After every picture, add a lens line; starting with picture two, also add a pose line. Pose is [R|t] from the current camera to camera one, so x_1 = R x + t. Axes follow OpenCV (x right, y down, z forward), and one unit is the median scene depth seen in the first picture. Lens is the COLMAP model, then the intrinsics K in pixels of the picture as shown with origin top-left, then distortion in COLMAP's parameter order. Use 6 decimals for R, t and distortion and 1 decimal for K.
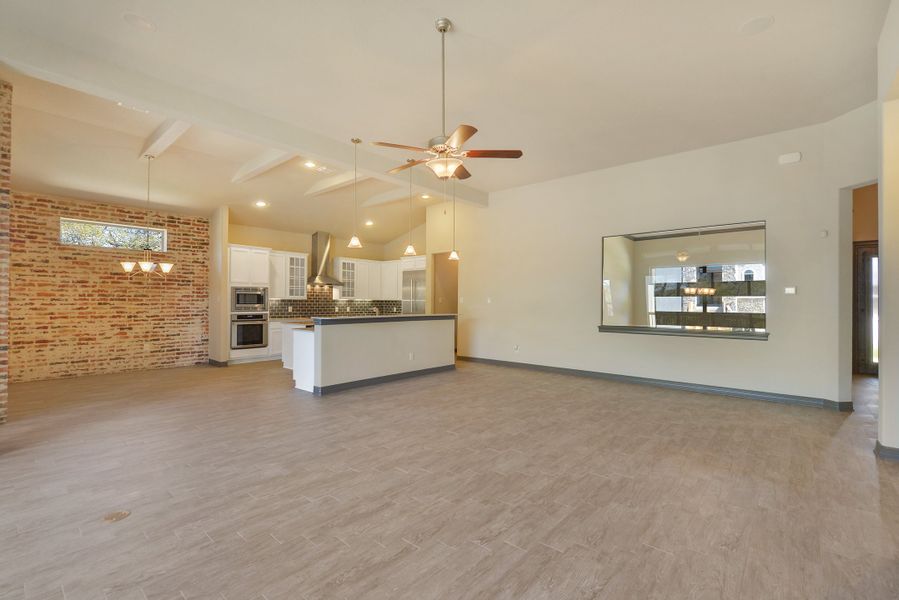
lens RADIAL K [[385.3, 0, 456.5], [0, 385.3, 301.7], [0, 0, 1]] dist [-0.006139, 0.001758]
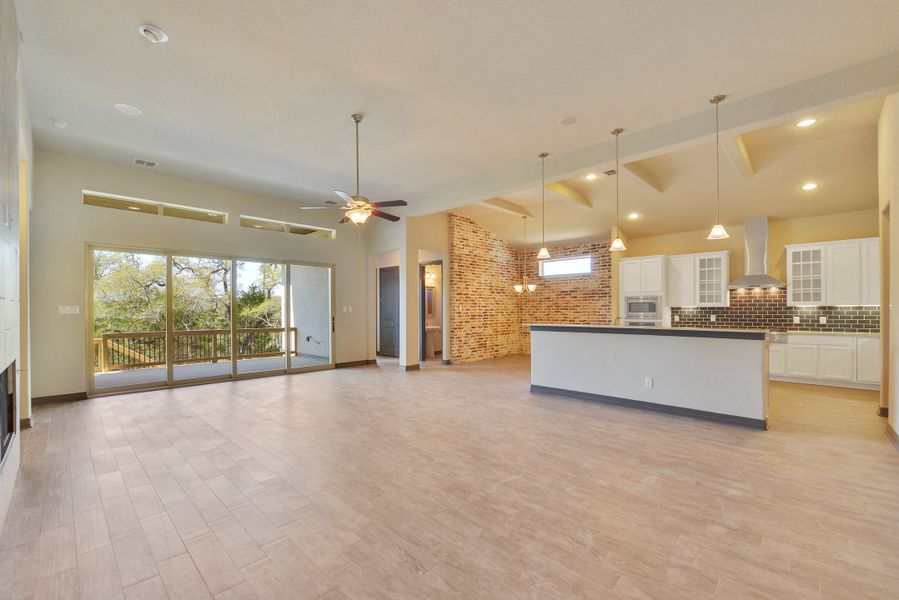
lens RADIAL K [[385.3, 0, 456.0], [0, 385.3, 304.8], [0, 0, 1]] dist [-0.006139, 0.001758]
pose [[-0.038368, -0.018004, -0.999101, 0.649999], [0.004743, 0.999823, -0.018199, 0.003825], [0.999252, -0.005437, -0.038276, 0.661956]]
